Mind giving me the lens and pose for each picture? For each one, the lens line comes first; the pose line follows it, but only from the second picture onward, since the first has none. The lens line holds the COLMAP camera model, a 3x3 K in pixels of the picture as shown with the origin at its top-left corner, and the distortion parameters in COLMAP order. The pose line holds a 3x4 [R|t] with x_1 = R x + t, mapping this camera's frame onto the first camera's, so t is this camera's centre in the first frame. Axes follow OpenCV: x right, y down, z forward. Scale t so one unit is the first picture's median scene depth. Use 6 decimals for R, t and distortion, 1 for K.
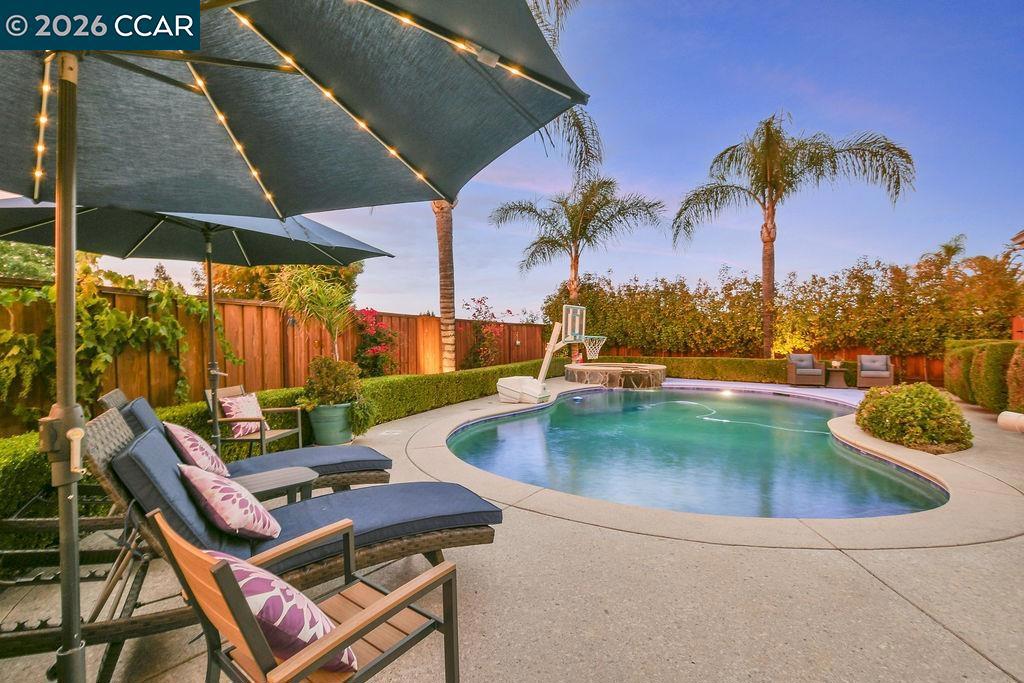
lens RADIAL K [[452.0, 0, 510.5], [0, 452.0, 345.5], [0, 0, 1]] dist [-0.036276, 0.006912]
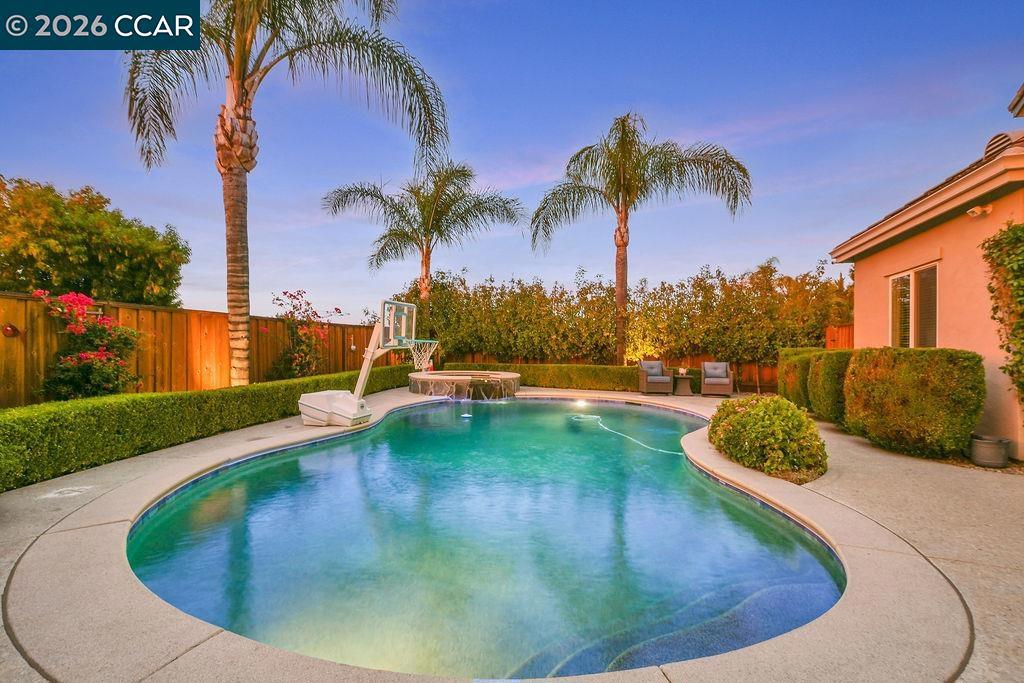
lens RADIAL K [[452.0, 0, 510.5], [0, 452.0, 345.5], [0, 0, 1]] dist [-0.036276, 0.006912]
pose [[0.960998, 0.008340, 0.276429, 0.077232], [-0.005280, 0.999916, -0.011813, -0.001964], [-0.276504, 0.009892, 0.960962, 0.128557]]
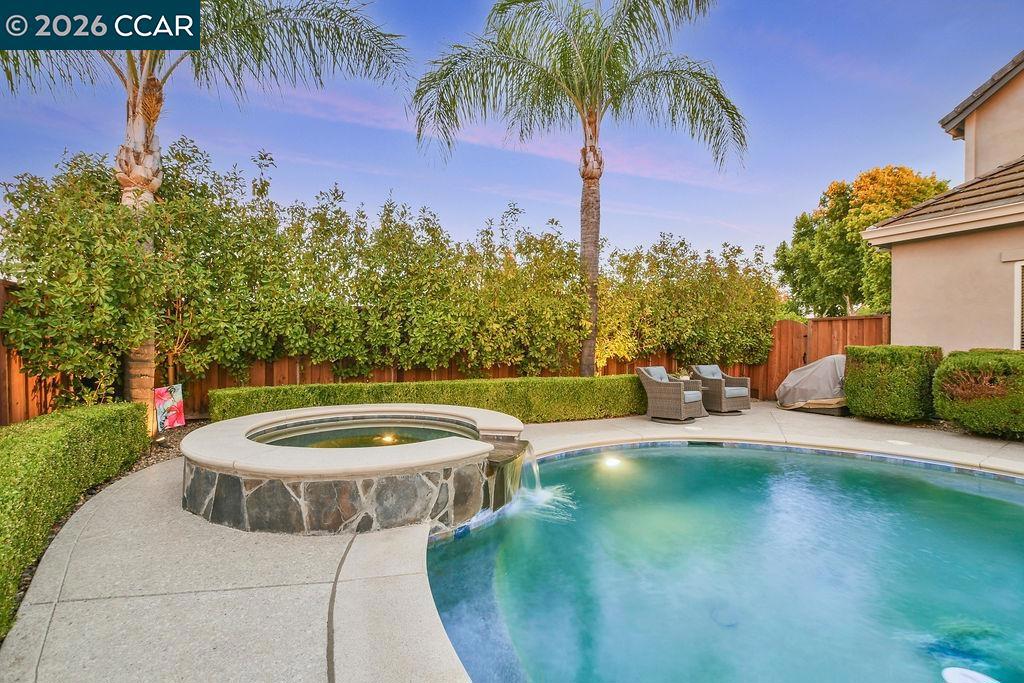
lens RADIAL K [[455.2, 0, 514.0], [0, 455.2, 344.0], [0, 0, 1]] dist [-0.030242, -0.000236]
pose [[0.499861, 0.001012, 0.866105, 0.004277], [0.004951, 0.999980, -0.004025, -0.011674], [-0.866092, 0.006300, 0.499846, 0.837157]]
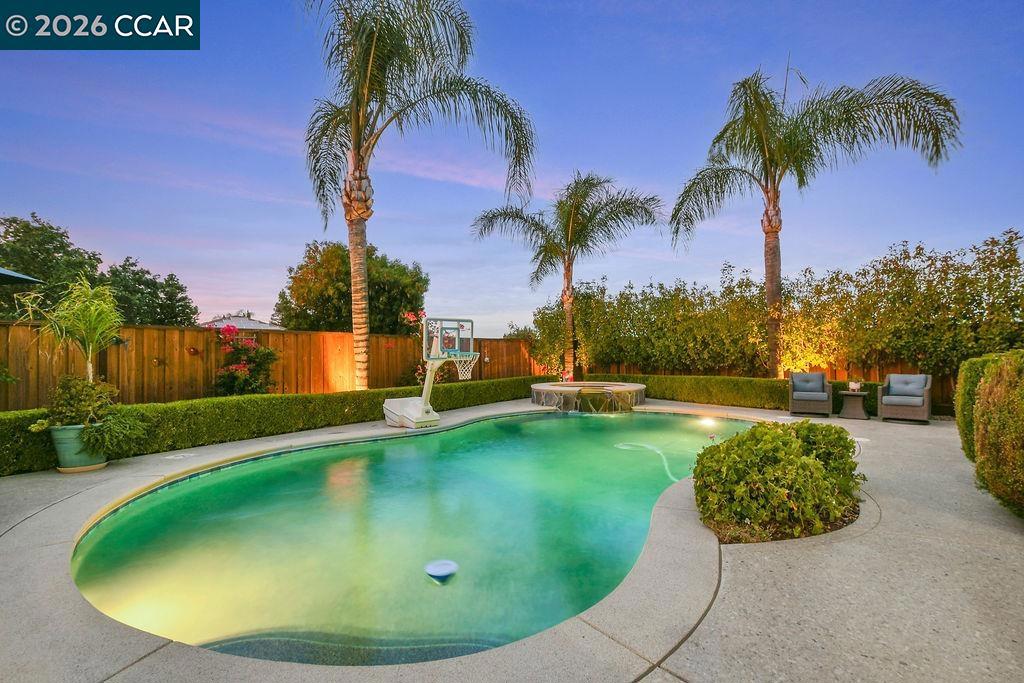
lens RADIAL K [[452.0, 0, 510.5], [0, 452.0, 345.5], [0, 0, 1]] dist [-0.036276, 0.006912]
pose [[0.973273, -0.010492, -0.229411, 0.320362], [0.002872, 0.999434, -0.033527, -0.003505], [0.229633, 0.031972, 0.972752, 0.124405]]
